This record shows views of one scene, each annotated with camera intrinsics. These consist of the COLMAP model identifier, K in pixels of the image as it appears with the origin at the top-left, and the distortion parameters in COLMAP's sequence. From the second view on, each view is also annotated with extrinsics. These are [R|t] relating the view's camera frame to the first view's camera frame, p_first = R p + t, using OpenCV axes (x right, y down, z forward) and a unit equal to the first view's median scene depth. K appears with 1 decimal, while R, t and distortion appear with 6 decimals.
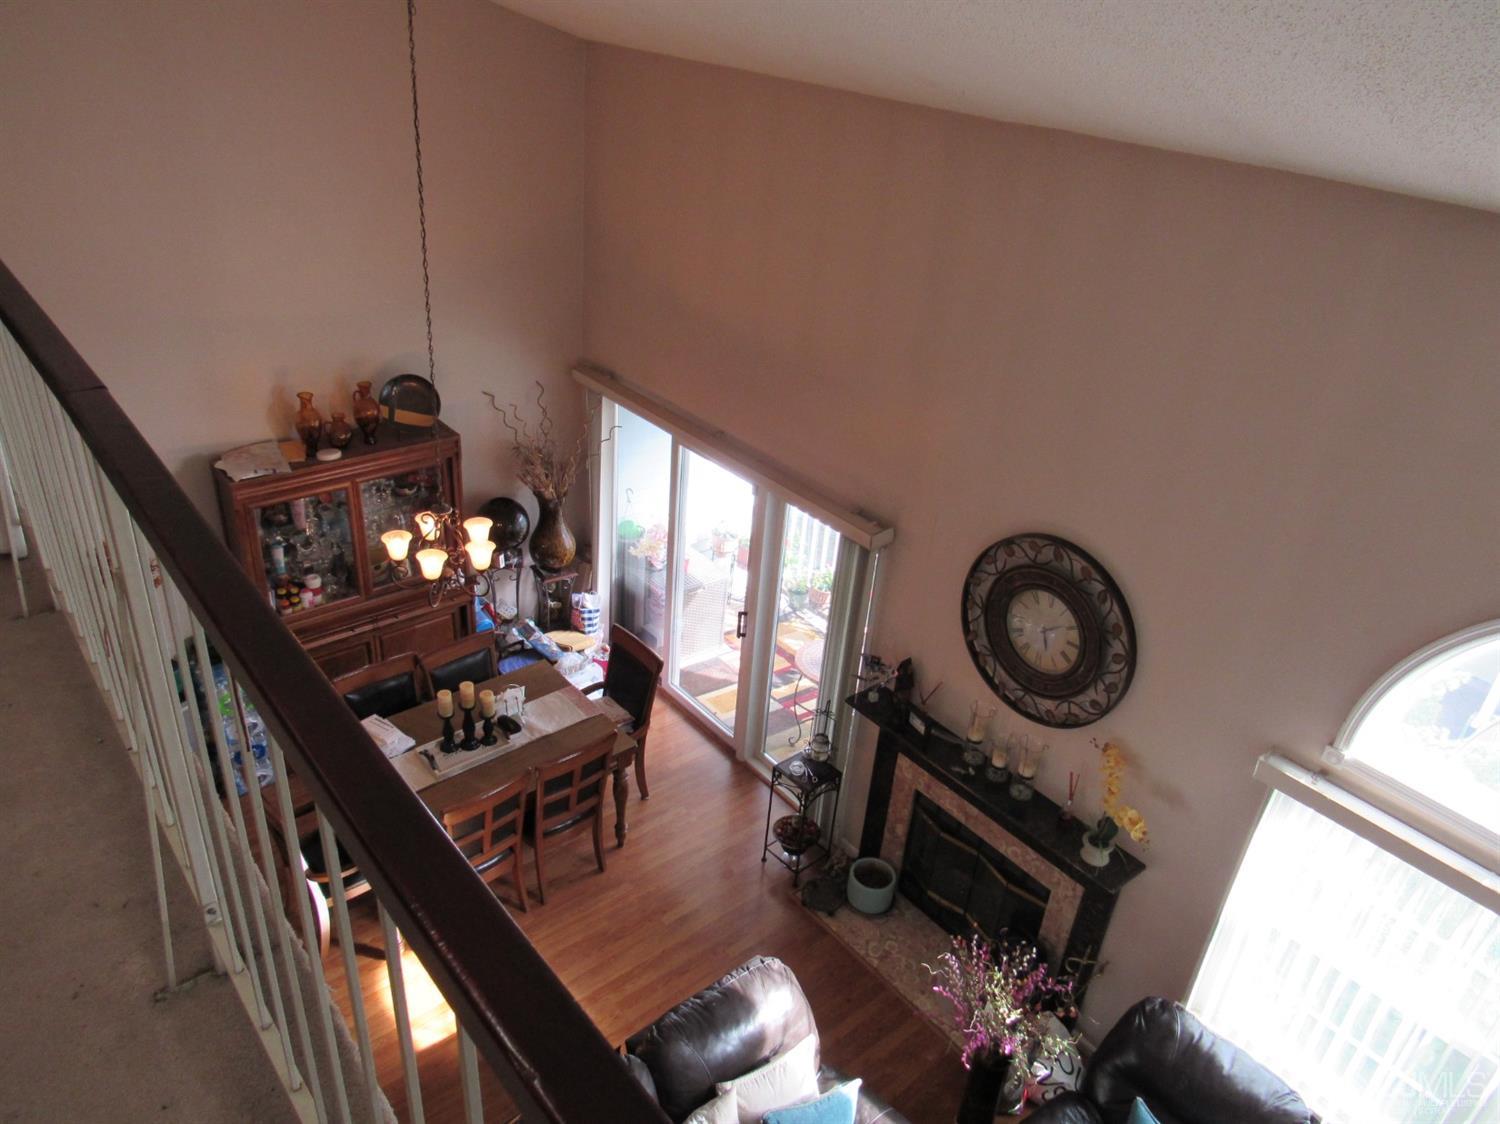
lens RADIAL K [[1070.2, 0, 750.0], [0, 1070.2, 562.0], [0, 0, 1]] dist [-0.020083, -0.005450]
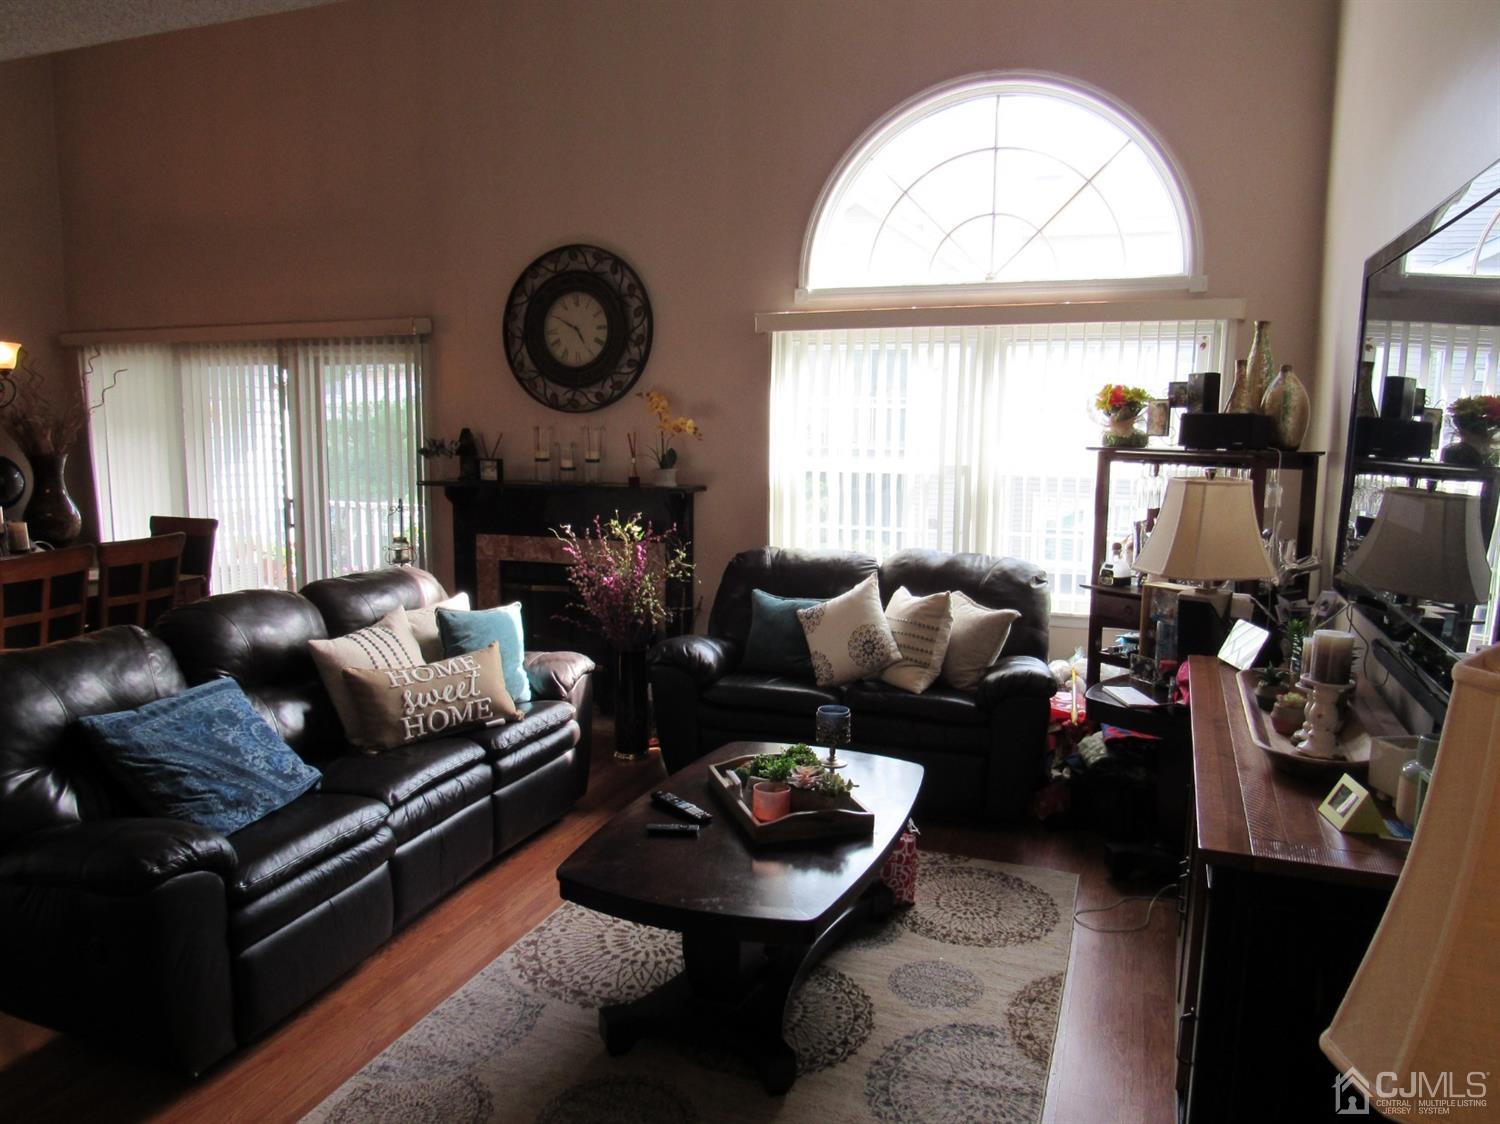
lens RADIAL K [[1061.6, 0, 713.6], [0, 1061.6, 559.3], [0, 0, 1]] dist [-0.000002, 0.002757]
pose [[0.874595, -0.124102, 0.468703, -0.182697], [0.280467, 0.918033, -0.280273, 0.669501], [-0.395503, 0.376581, 0.837714, 0.023081]]
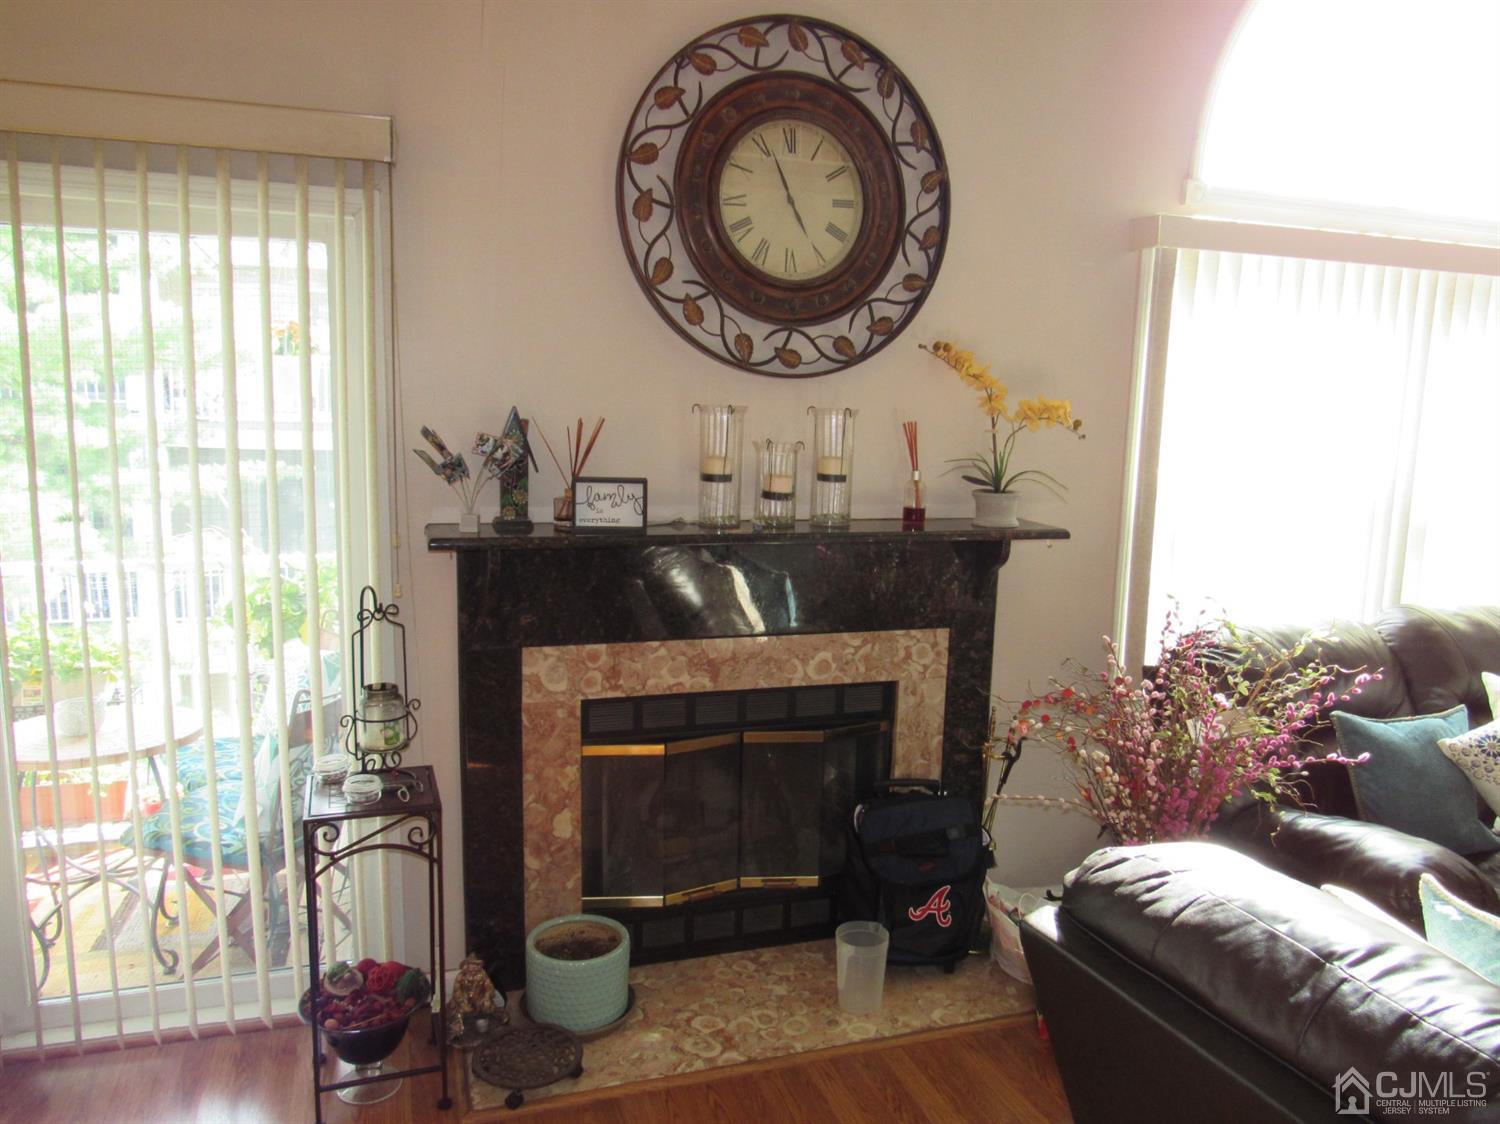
lens RADIAL K [[1070.2, 0, 750.0], [0, 1070.2, 562.0], [0, 0, 1]] dist [-0.020083, -0.005450]
pose [[0.358925, -0.197320, 0.912271, -0.288966], [0.449990, 0.892889, 0.016083, 0.213354], [-0.817730, 0.404740, 0.409272, 0.838187]]
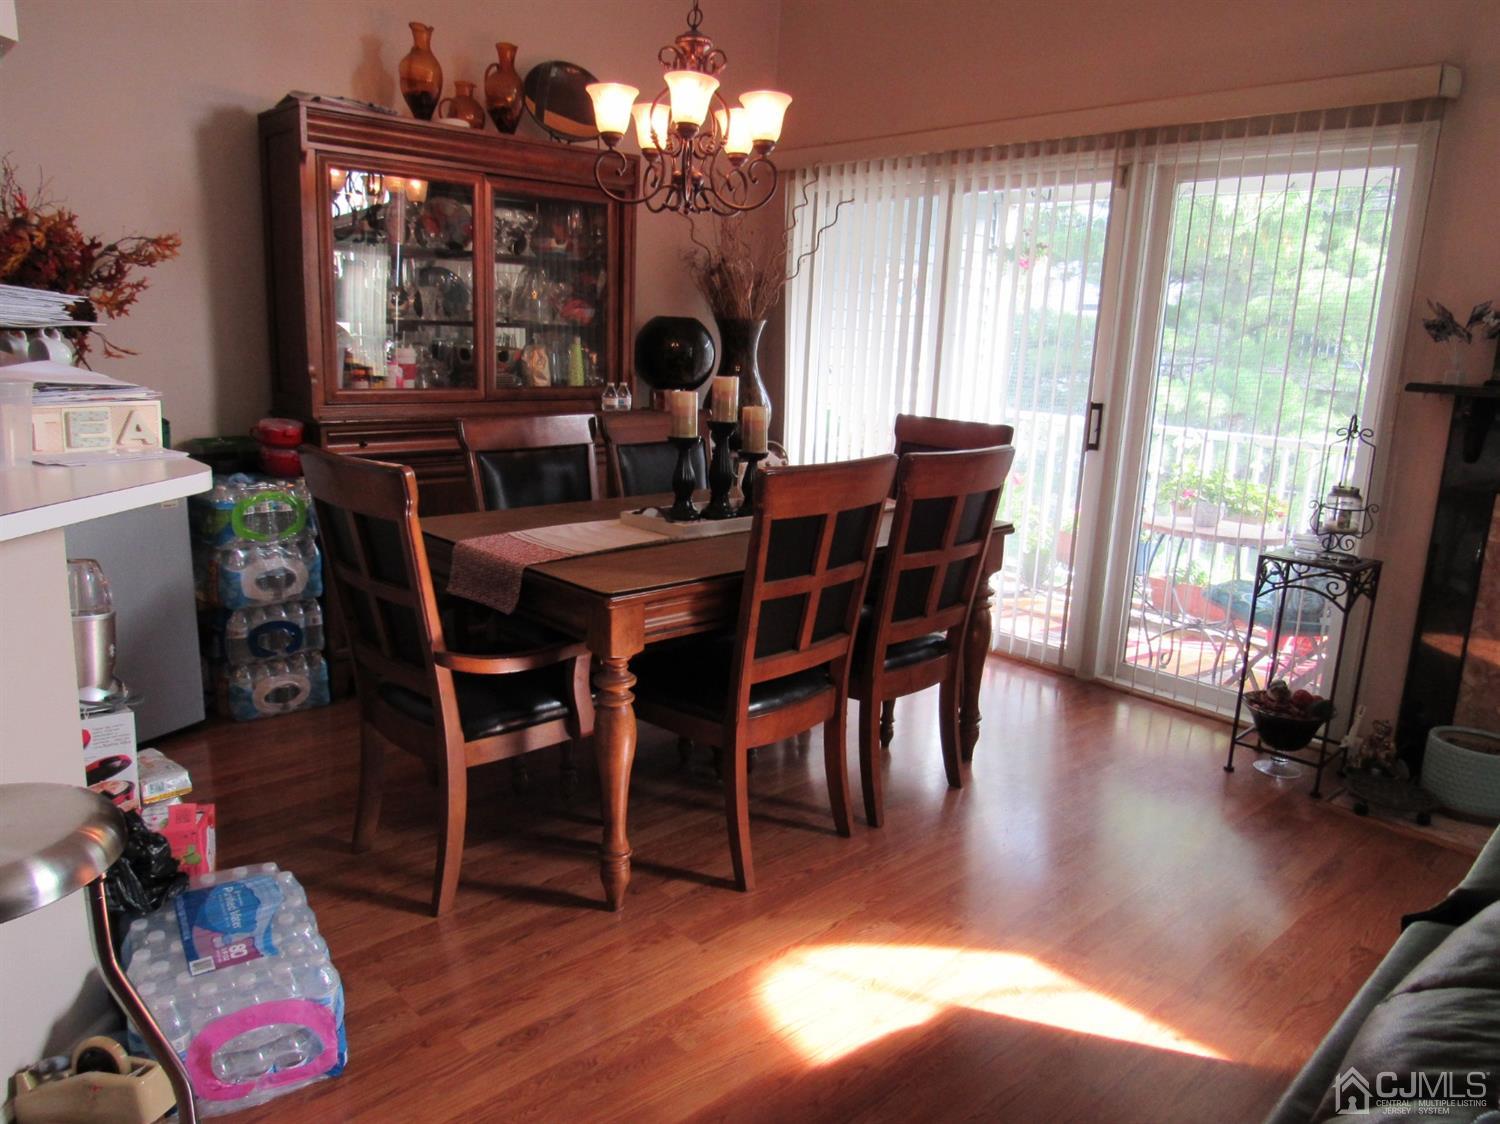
lens RADIAL K [[1070.2, 0, 750.0], [0, 1070.2, 562.0], [0, 0, 1]] dist [-0.020083, -0.005450]
pose [[0.998141, -0.032992, 0.051245, -0.327680], [0.046369, 0.956751, -0.287189, 0.416141], [-0.039553, 0.289031, 0.956502, 0.586254]]
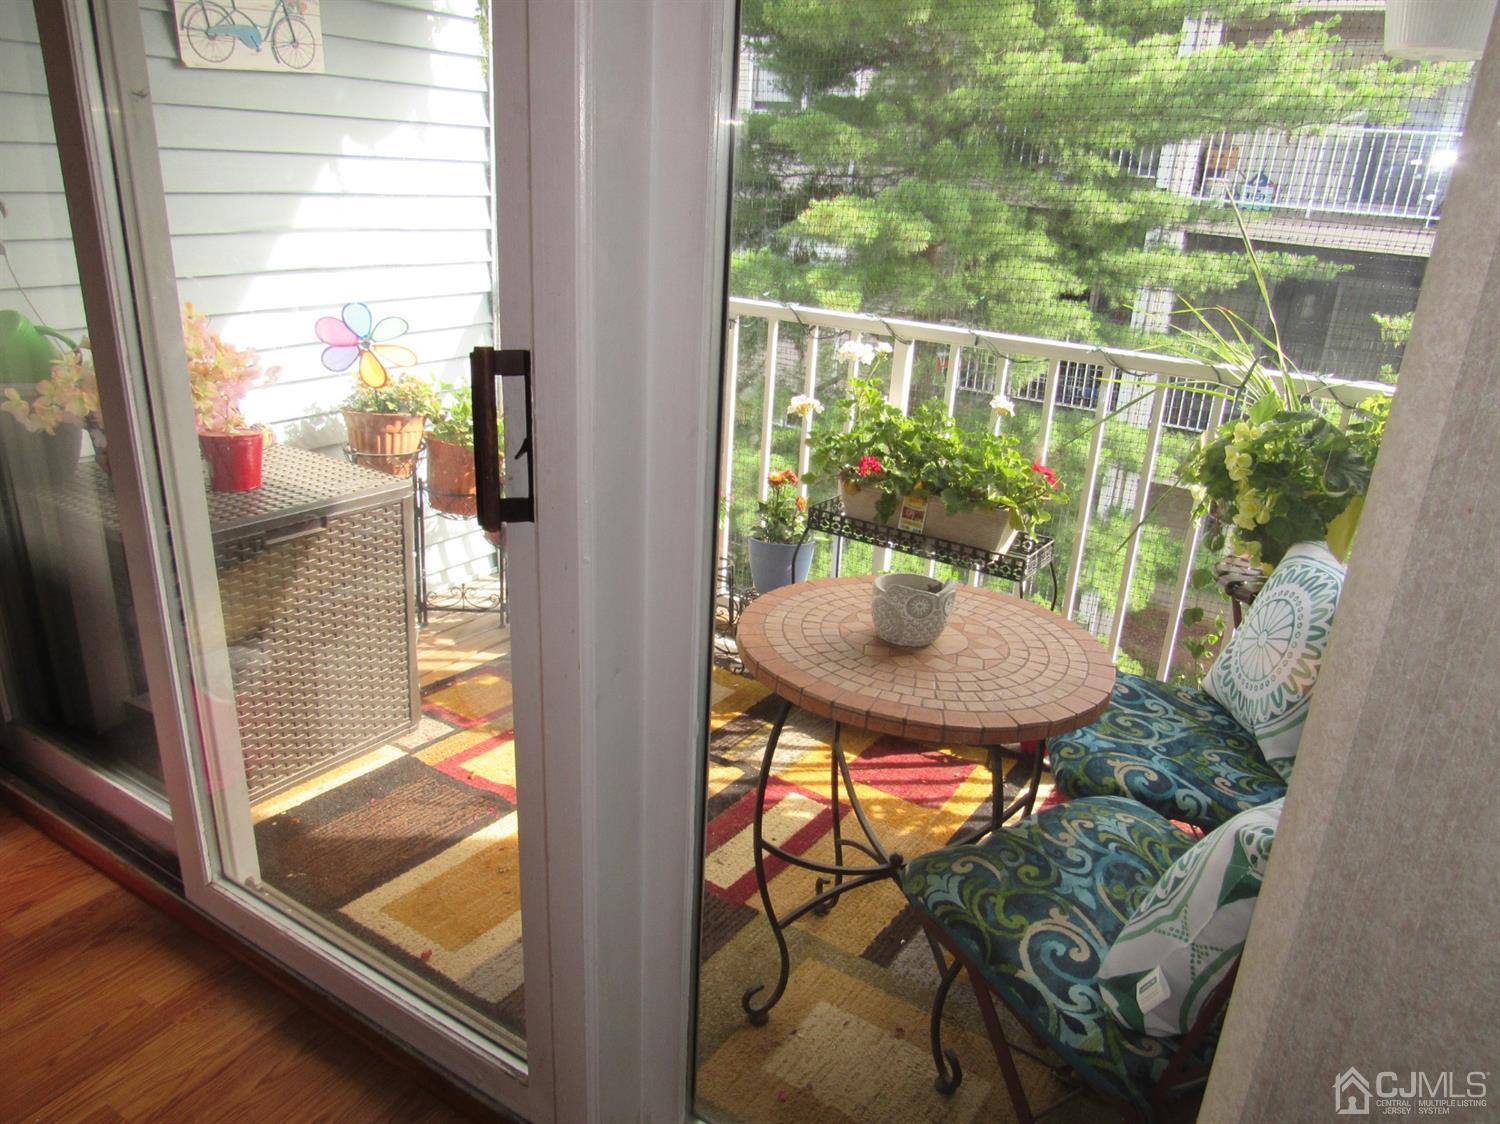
lens RADIAL K [[1036.6, 0, 750.9], [0, 1036.6, 531.9], [0, 0, 1]] dist [-0.008444, -0.001974]
pose [[0.948745, -0.121041, 0.291946, -0.024489], [0.158251, 0.981549, -0.107323, 0.121315], [-0.273568, 0.148023, 0.950394, 1.137507]]
